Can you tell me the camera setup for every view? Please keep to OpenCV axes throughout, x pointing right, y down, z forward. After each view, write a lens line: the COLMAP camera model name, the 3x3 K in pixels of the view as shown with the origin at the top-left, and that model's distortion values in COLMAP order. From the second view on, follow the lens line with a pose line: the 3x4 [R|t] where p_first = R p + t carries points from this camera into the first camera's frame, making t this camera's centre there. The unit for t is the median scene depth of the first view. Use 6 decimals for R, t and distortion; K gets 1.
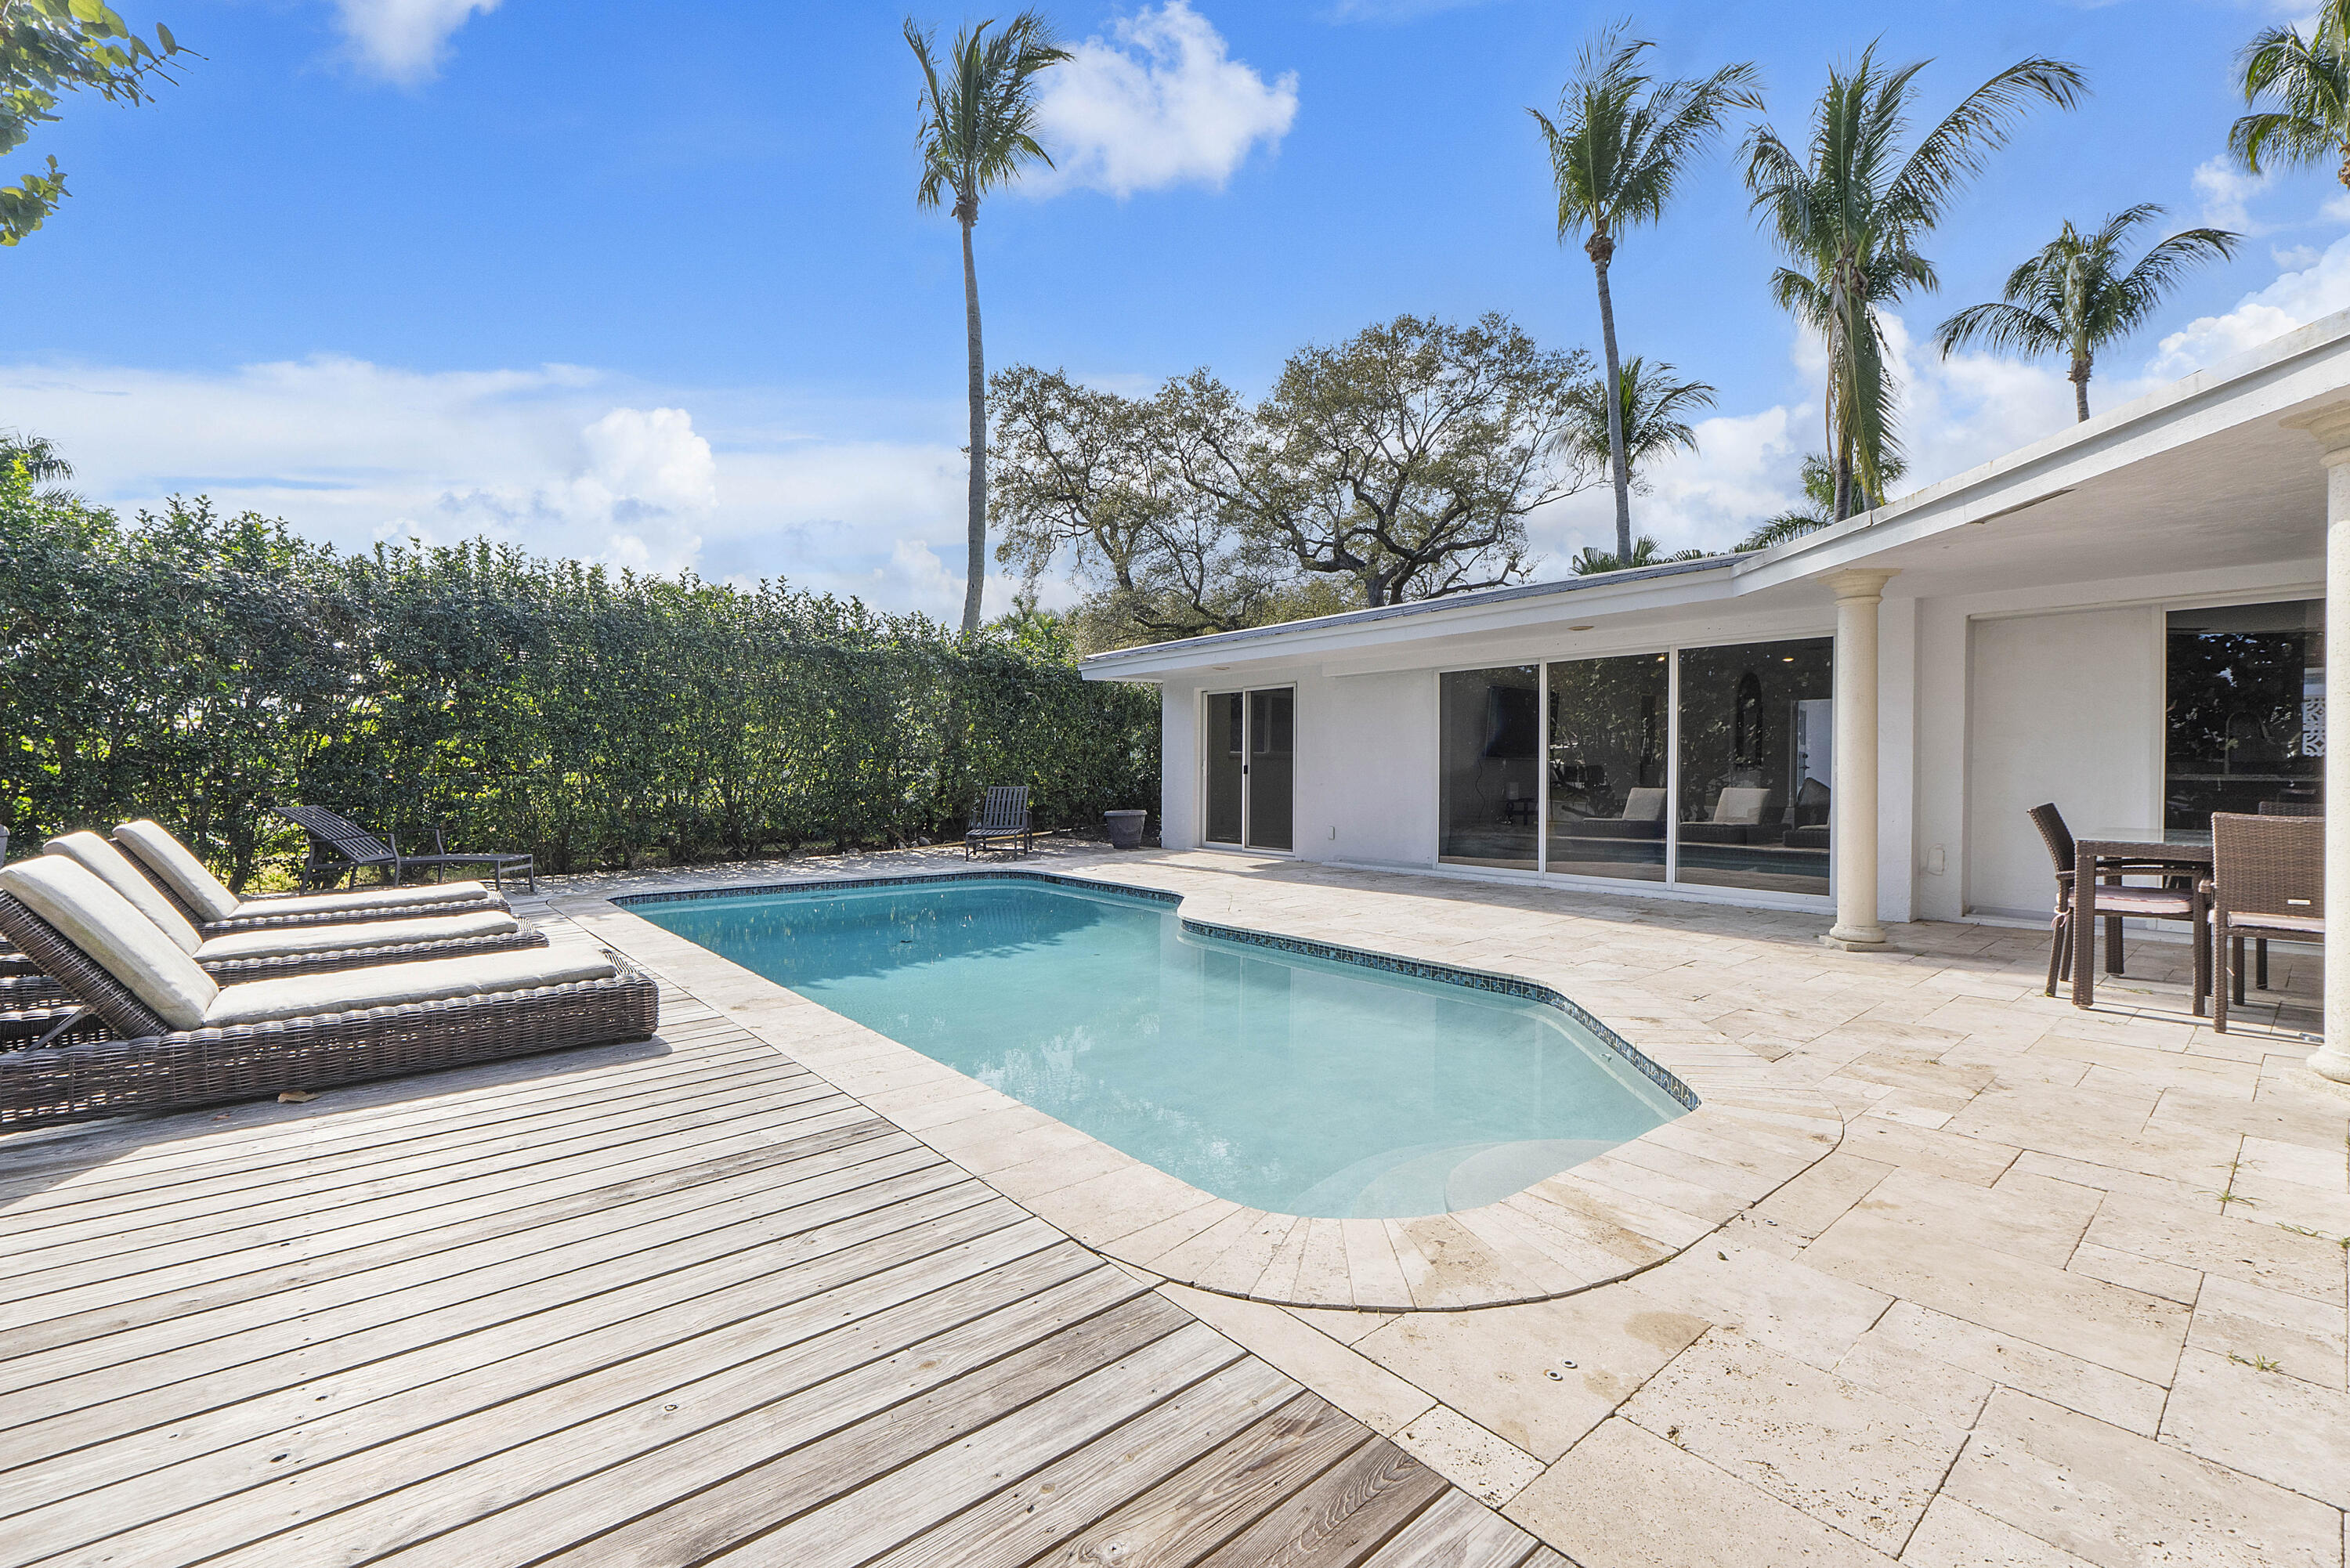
lens RADIAL K [[999.2, 0, 1172.2], [0, 999.2, 781.9], [0, 0, 1]] dist [-0.003457, -0.001046]
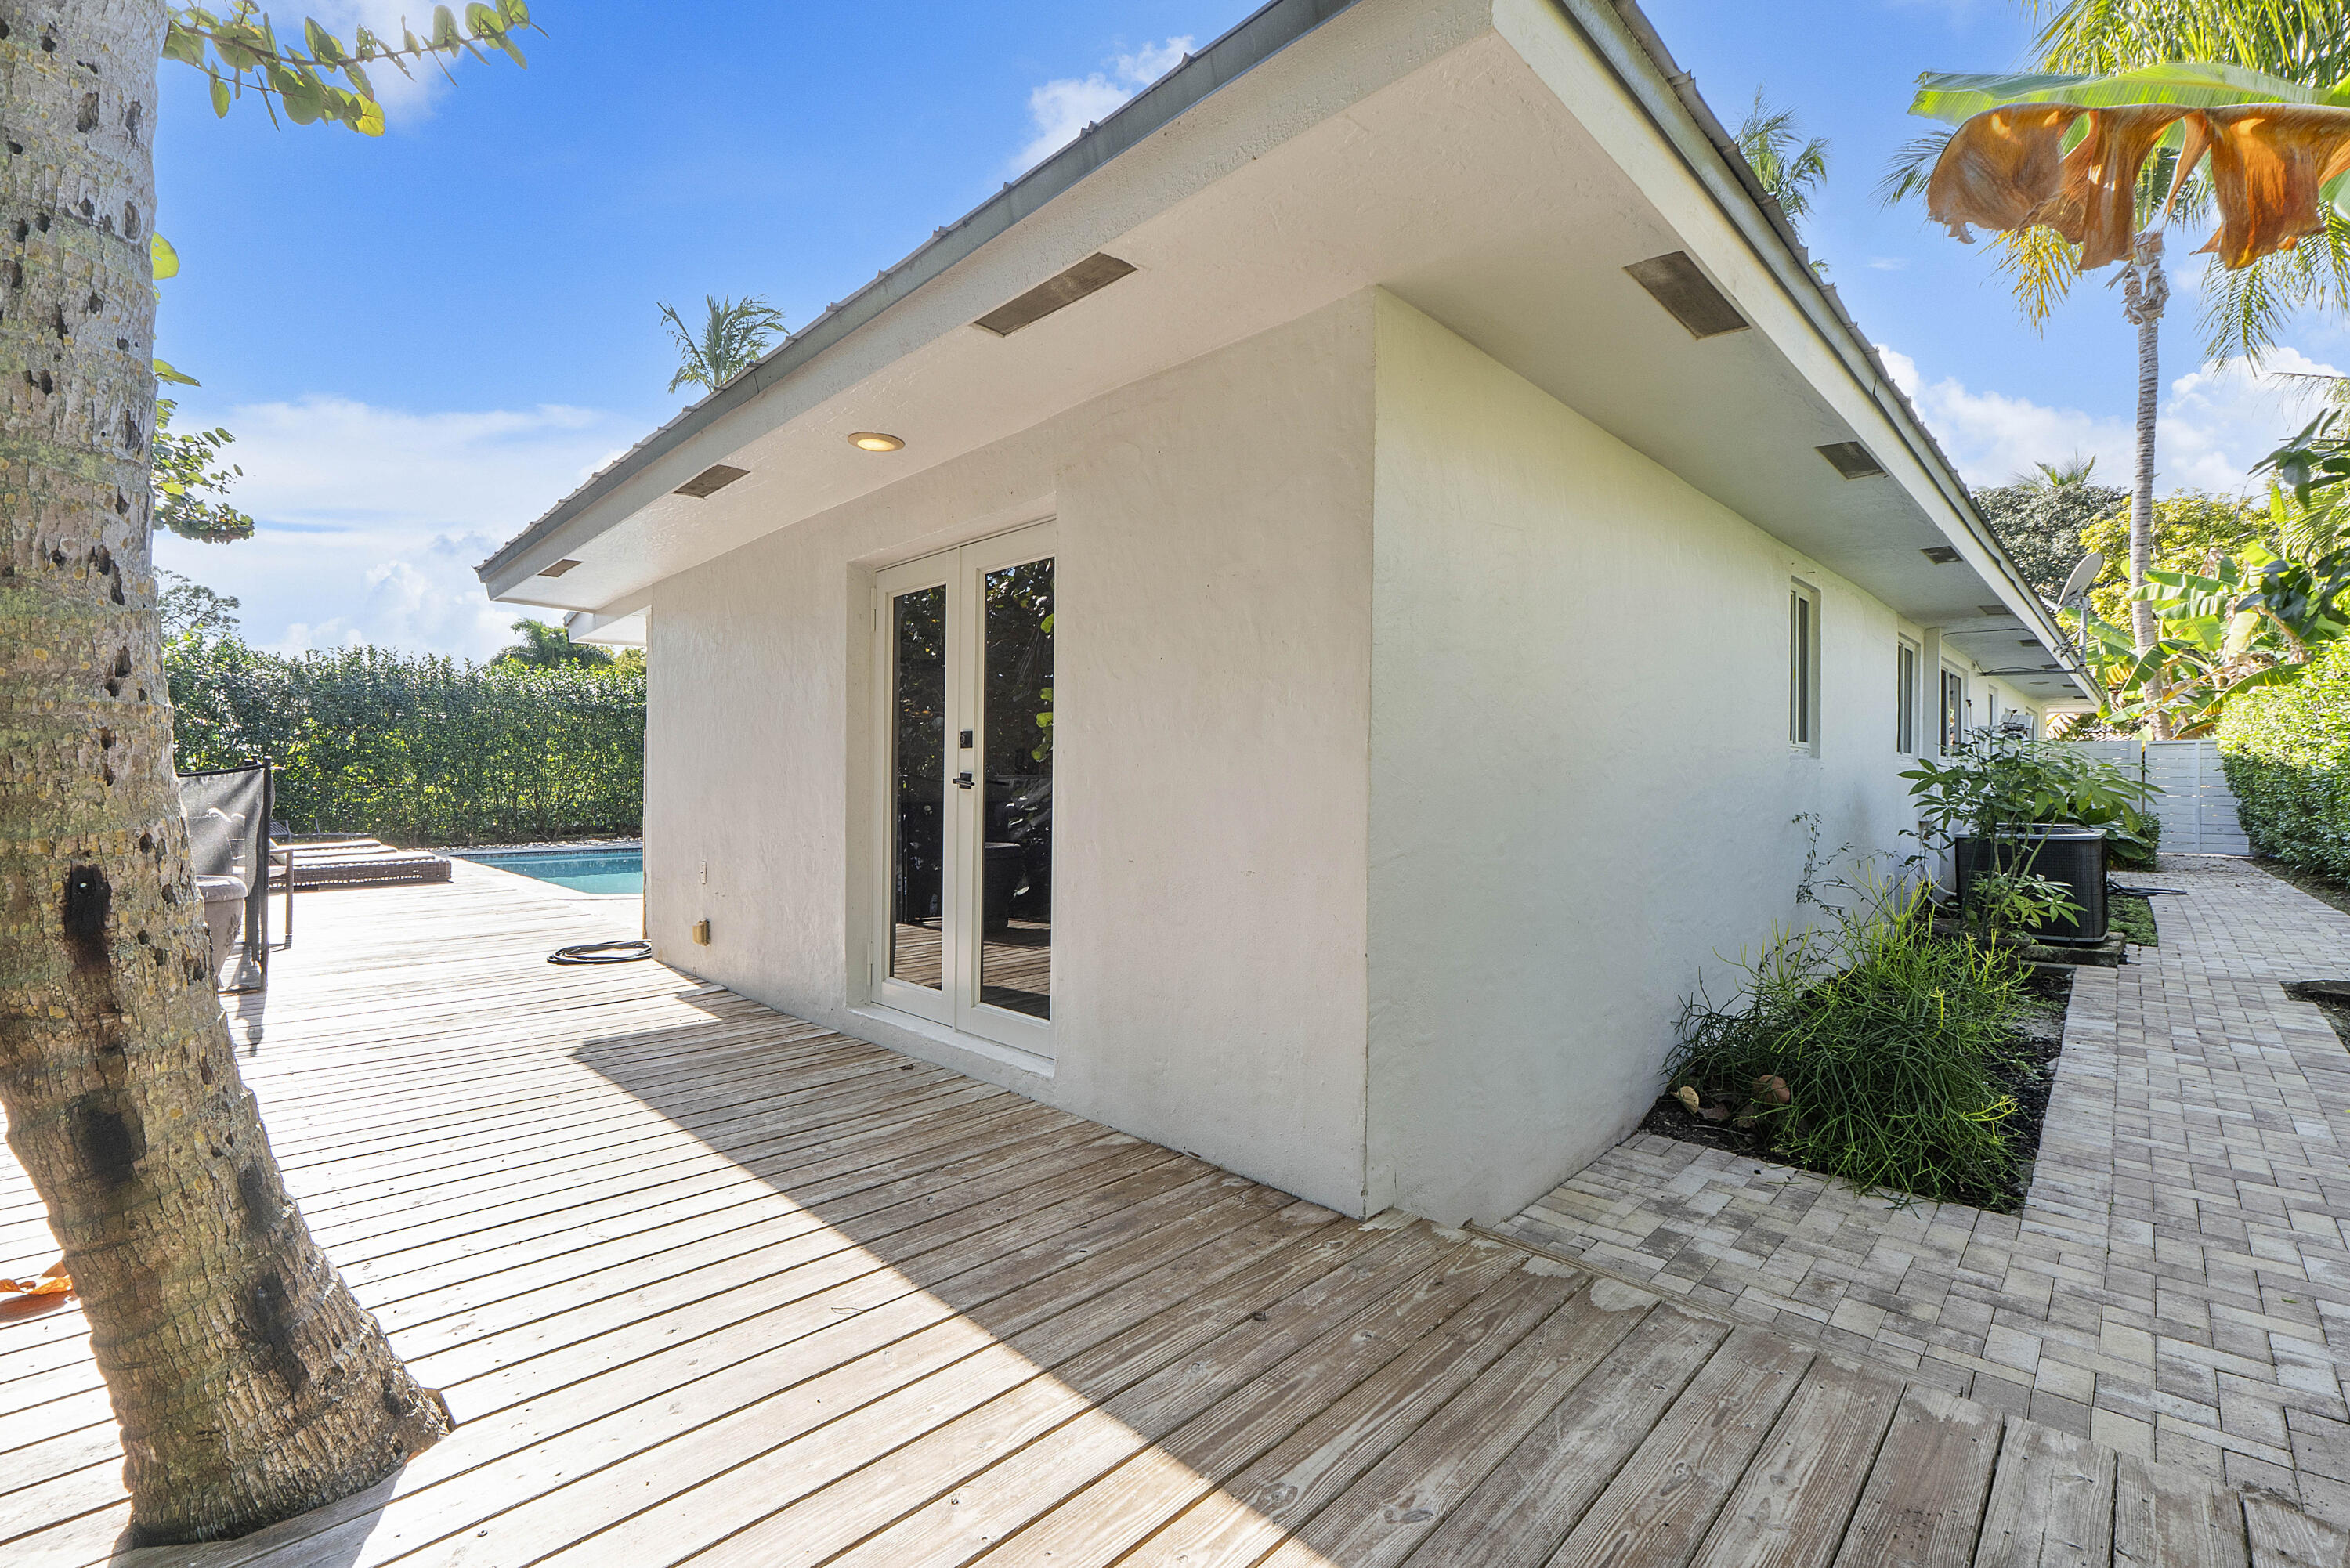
lens RADIAL K [[999.2, 0, 1178.6], [0, 999.2, 782.2], [0, 0, 1]] dist [-0.003457, -0.001046]
pose [[0.995685, 0.000122, 0.092795, 0.493074], [0.000797, 0.999951, -0.009860, 0.001706], [-0.092792, 0.009891, 0.995636, -0.777596]]
